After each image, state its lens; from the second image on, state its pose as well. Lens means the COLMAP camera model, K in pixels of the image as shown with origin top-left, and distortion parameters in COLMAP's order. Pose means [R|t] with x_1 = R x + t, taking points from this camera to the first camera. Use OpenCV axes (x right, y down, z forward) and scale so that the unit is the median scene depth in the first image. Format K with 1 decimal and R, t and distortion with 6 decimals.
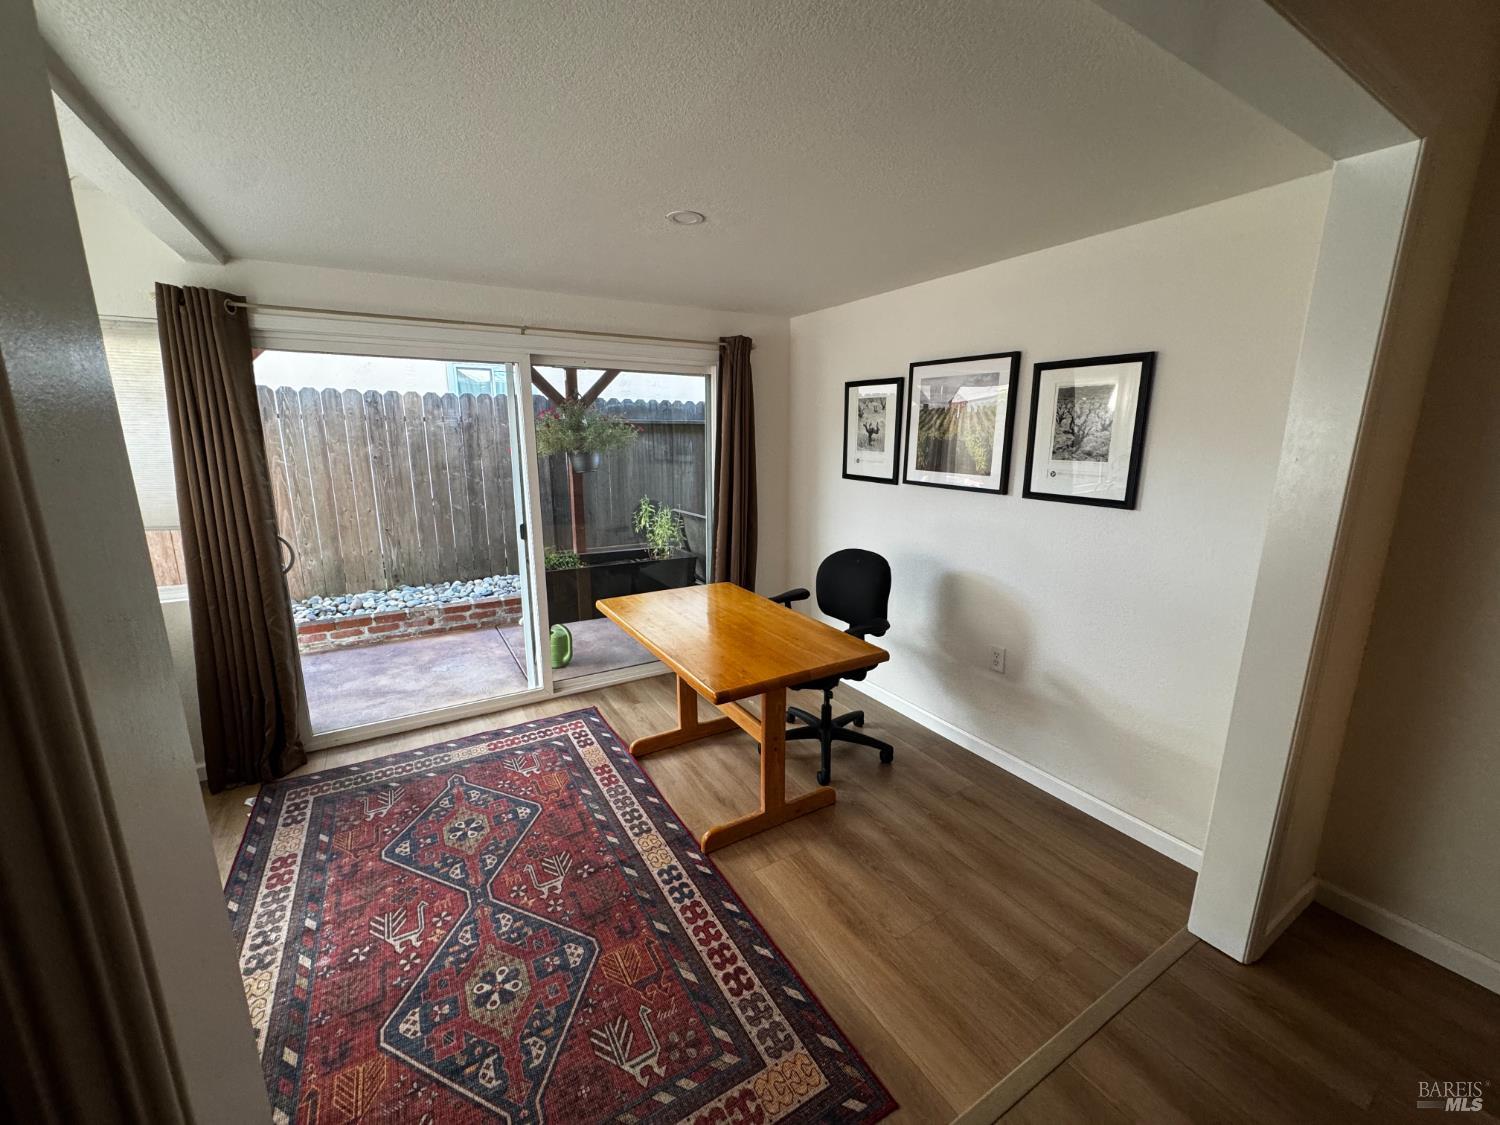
lens RADIAL K [[596.7, 0, 751.3], [0, 596.7, 560.8], [0, 0, 1]] dist [-0.002271, 0.000489]
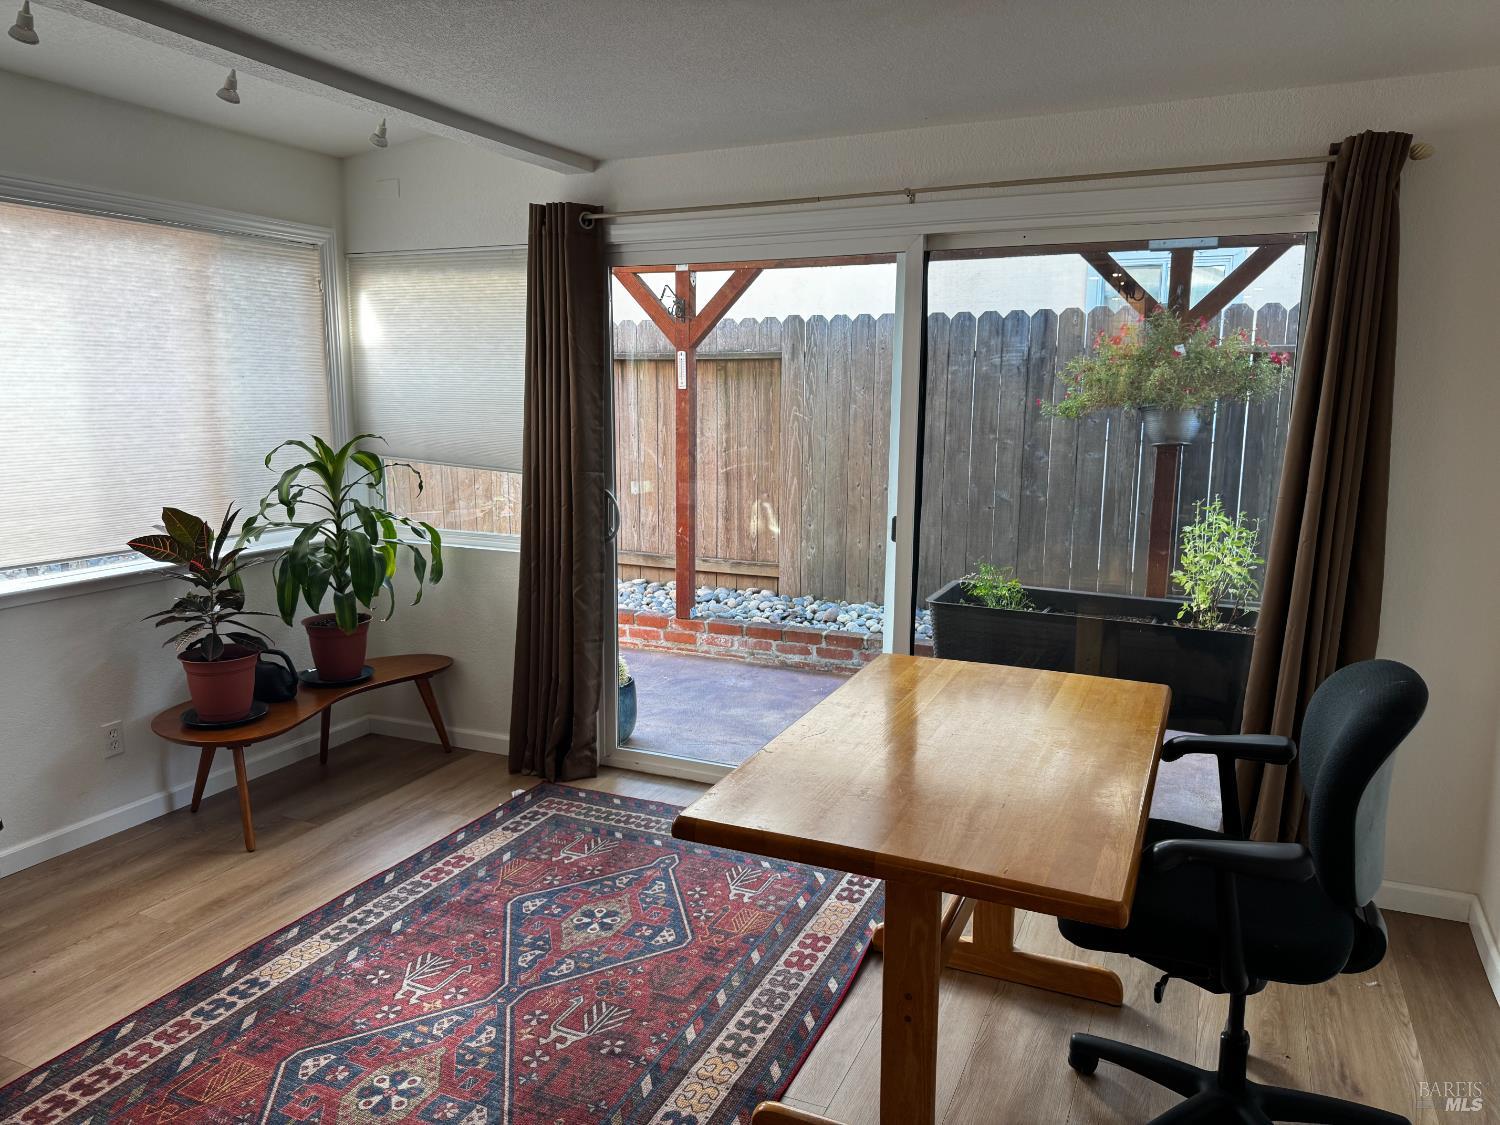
lens RADIAL K [[1052.4, 0, 750.7], [0, 1052.4, 564.7], [0, 0, 1]] dist [0.097494, -0.167397]
pose [[0.565259, 0.136828, -0.813487, 0.510159], [-0.174583, 0.983653, 0.044139, -0.042224], [0.806228, 0.117072, 0.579906, 0.320704]]
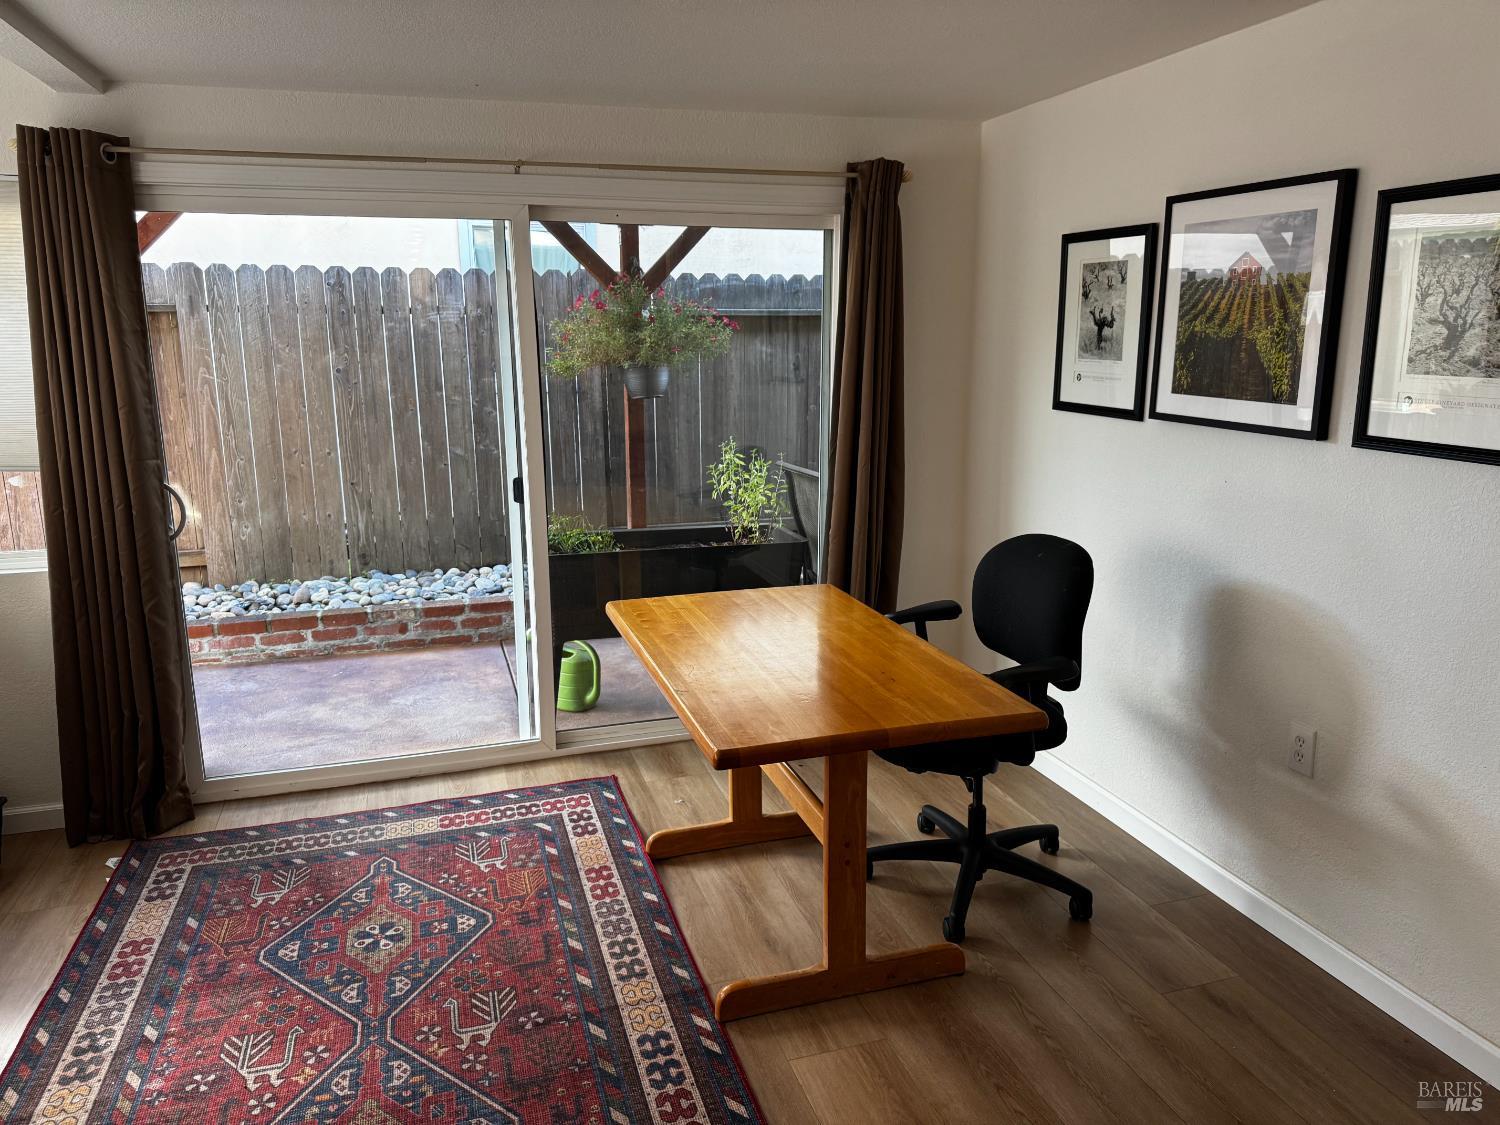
lens RADIAL K [[1060.0, 0, 750.9], [0, 1060.0, 568.0], [0, 0, 1]] dist [0.071322, -0.094467]
pose [[0.971060, 0.043637, -0.234815, 0.155685], [-0.041459, 0.999039, 0.014208, 0.009532], [0.235210, -0.004062, 0.971936, -0.044263]]
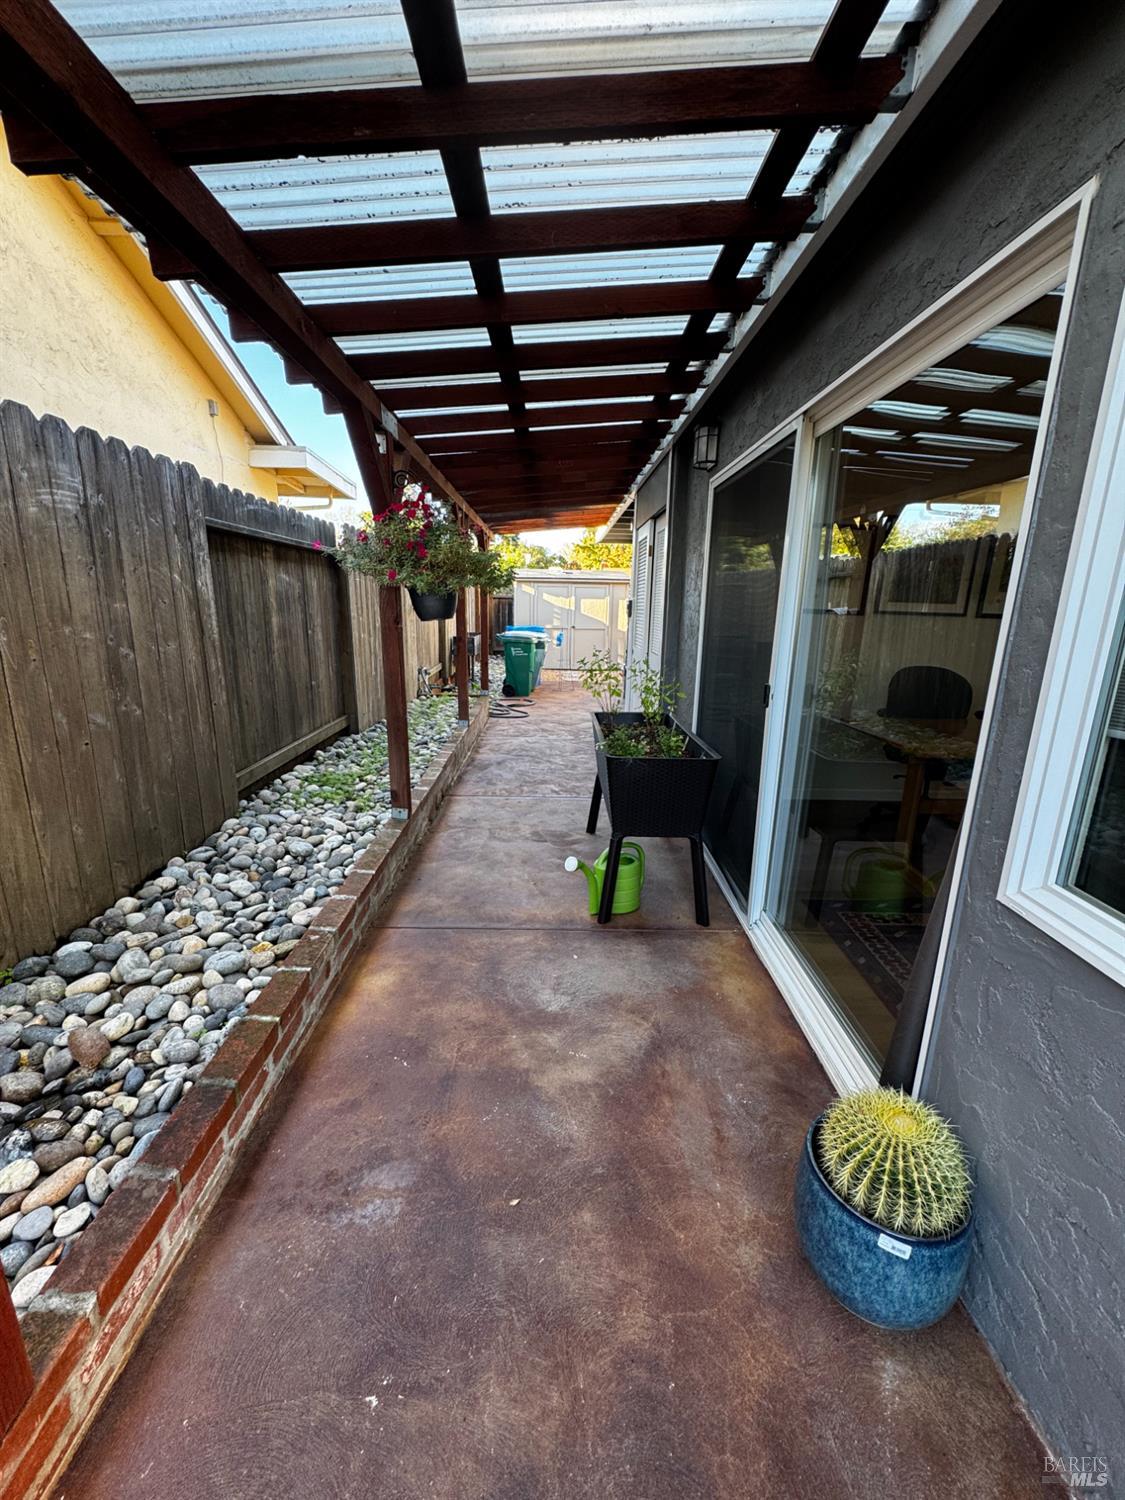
lens RADIAL K [[605.2, 0, 562.5], [0, 605.2, 750.0], [0, 0, 1]] dist [-0.000532, 0.000008]
pose [[0.509291, -0.198649, 0.837354, -1.330845], [0.163045, 0.977645, 0.132764, -0.143702], [-0.845008, 0.068910, 0.530295, 1.030507]]
